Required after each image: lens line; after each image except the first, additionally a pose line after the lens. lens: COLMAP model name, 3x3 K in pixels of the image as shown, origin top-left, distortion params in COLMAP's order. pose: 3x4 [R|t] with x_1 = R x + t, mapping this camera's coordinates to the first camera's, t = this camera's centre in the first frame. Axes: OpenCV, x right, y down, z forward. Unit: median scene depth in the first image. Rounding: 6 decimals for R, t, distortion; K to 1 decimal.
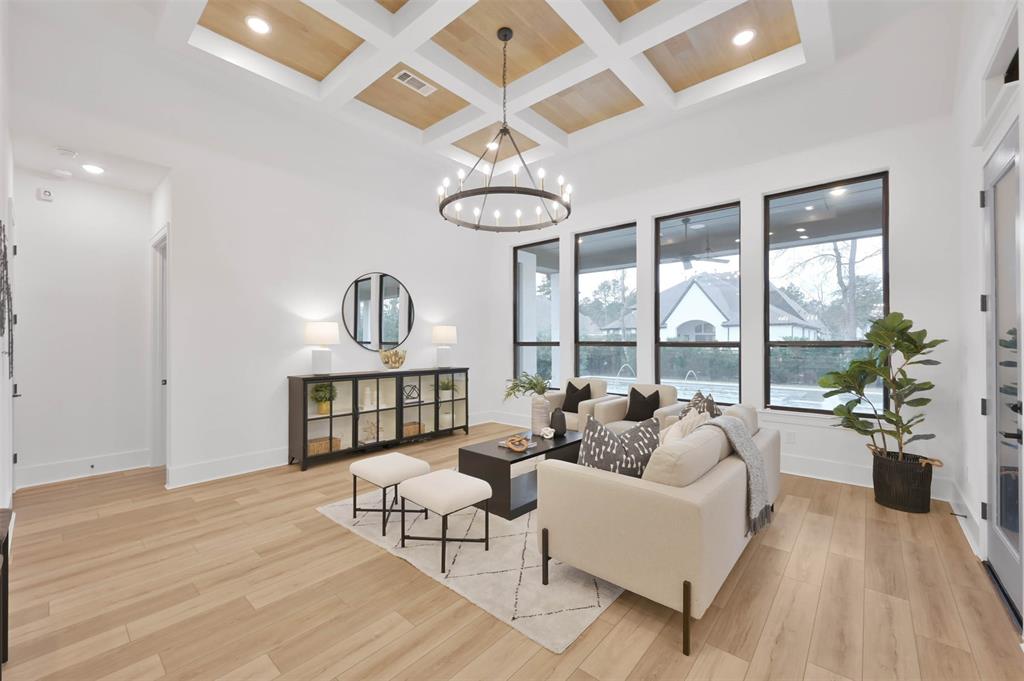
lens RADIAL K [[408.7, 0, 509.8], [0, 408.7, 337.6], [0, 0, 1]] dist [-0.005980, 0.002130]
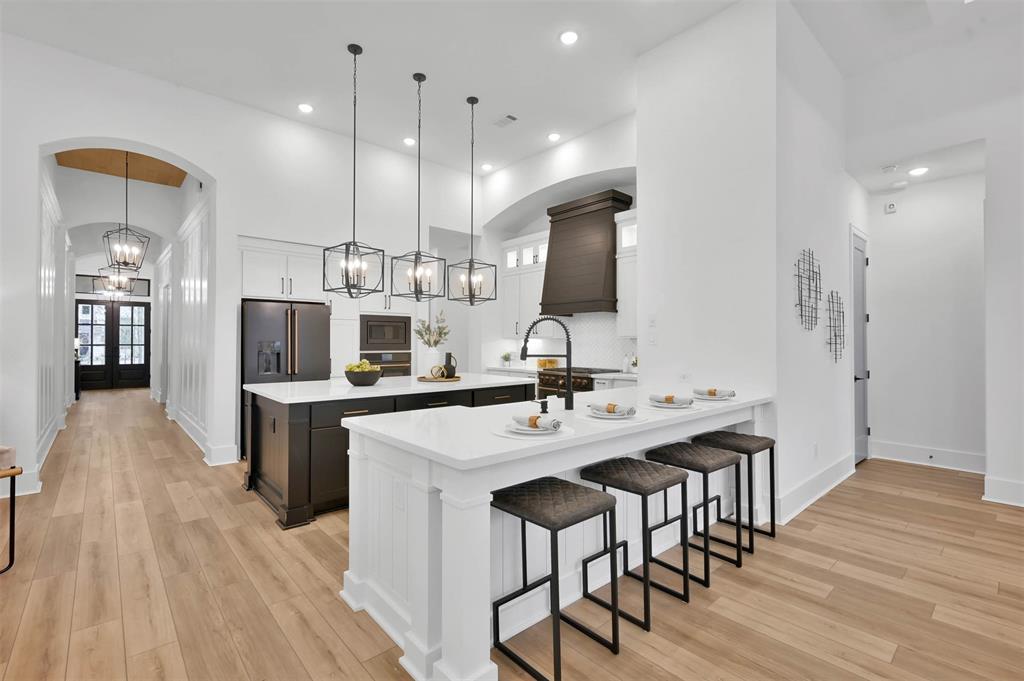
lens RADIAL K [[460.7, 0, 513.3], [0, 460.7, 334.8], [0, 0, 1]] dist [-0.001814, 0.000980]
pose [[-0.117183, -0.013872, -0.993013, 0.338000], [0.009686, 0.999839, -0.015110, 0.019449], [0.993063, -0.011389, -0.117030, 0.117466]]
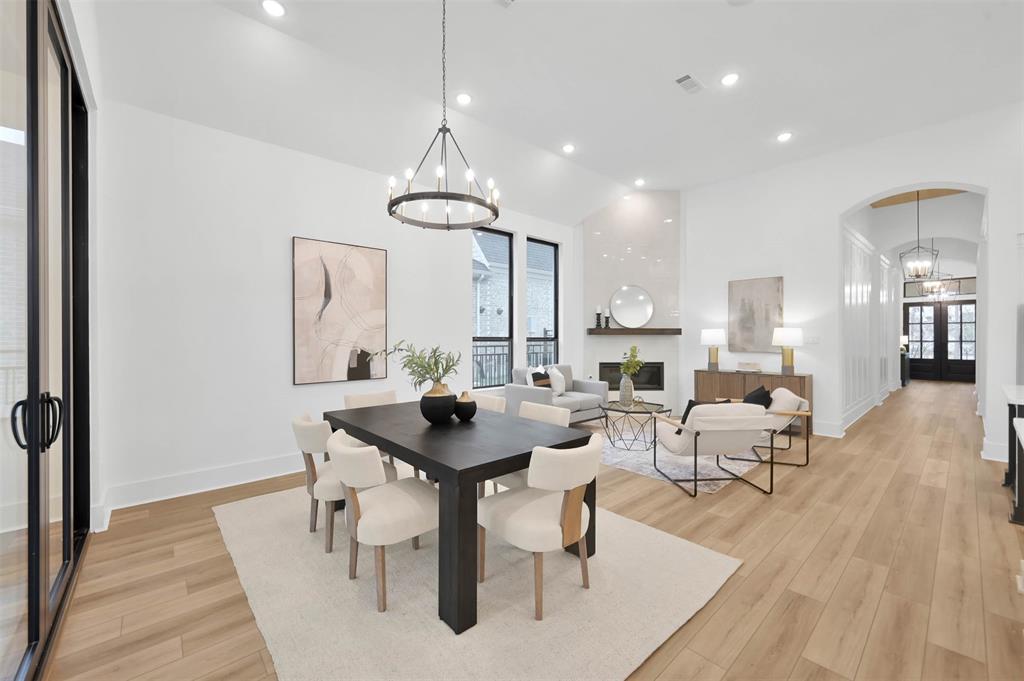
lens RADIAL K [[408.7, 0, 512.1], [0, 408.7, 340.8], [0, 0, 1]] dist [-0.005980, 0.002130]
pose [[-0.993848, 0.000226, 0.110750, 0.434719], [0.000330, 1.000000, 0.000927, 0.002886], [-0.110750, 0.000958, -0.993848, 0.551907]]
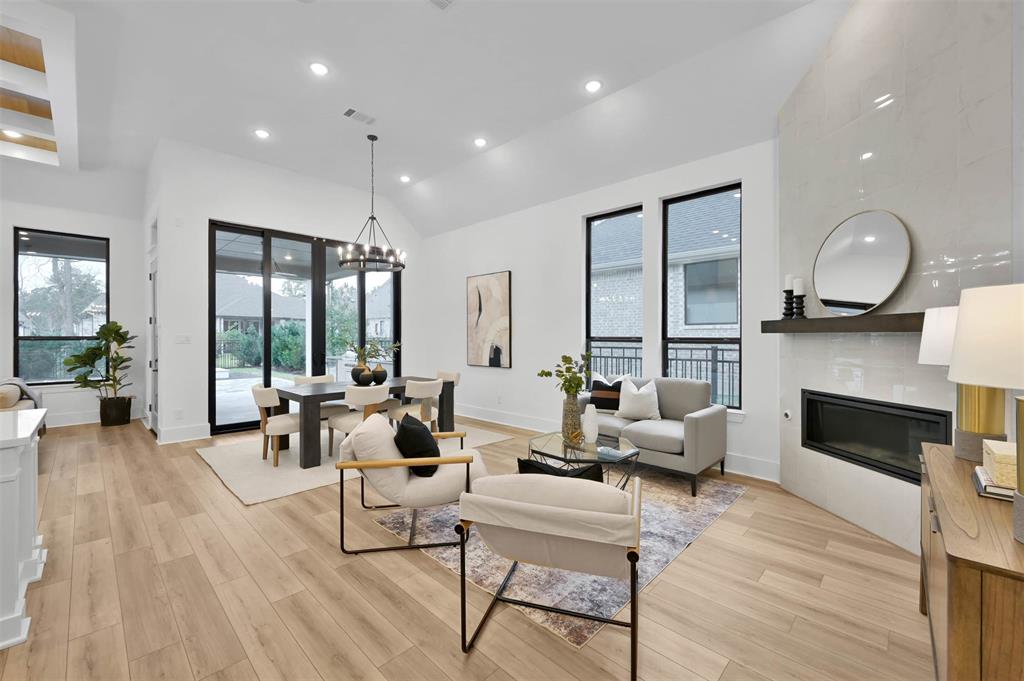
lens RADIAL K [[408.7, 0, 505.7], [0, 408.7, 340.7], [0, 0, 1]] dist [-0.005980, 0.002130]
pose [[0.042896, -0.007251, 0.999053, -0.866489], [-0.010277, 0.999918, 0.007698, -0.005458], [-0.999027, -0.010597, 0.042818, -0.906366]]
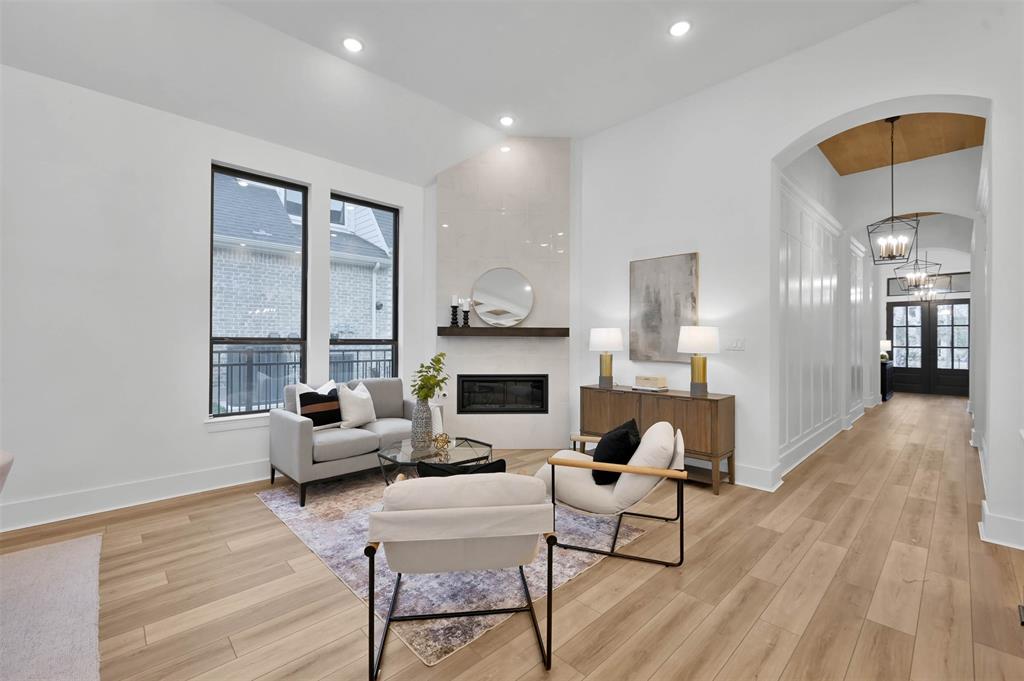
lens RADIAL K [[423.9, 0, 505.3], [0, 423.9, 342.8], [0, 0, 1]] dist [-0.000170, 0.000008]
pose [[-0.995916, -0.005832, 0.090098, -0.105040], [-0.005988, 0.999981, -0.001462, 0.000501], [-0.090088, -0.001995, -0.995932, -0.046754]]
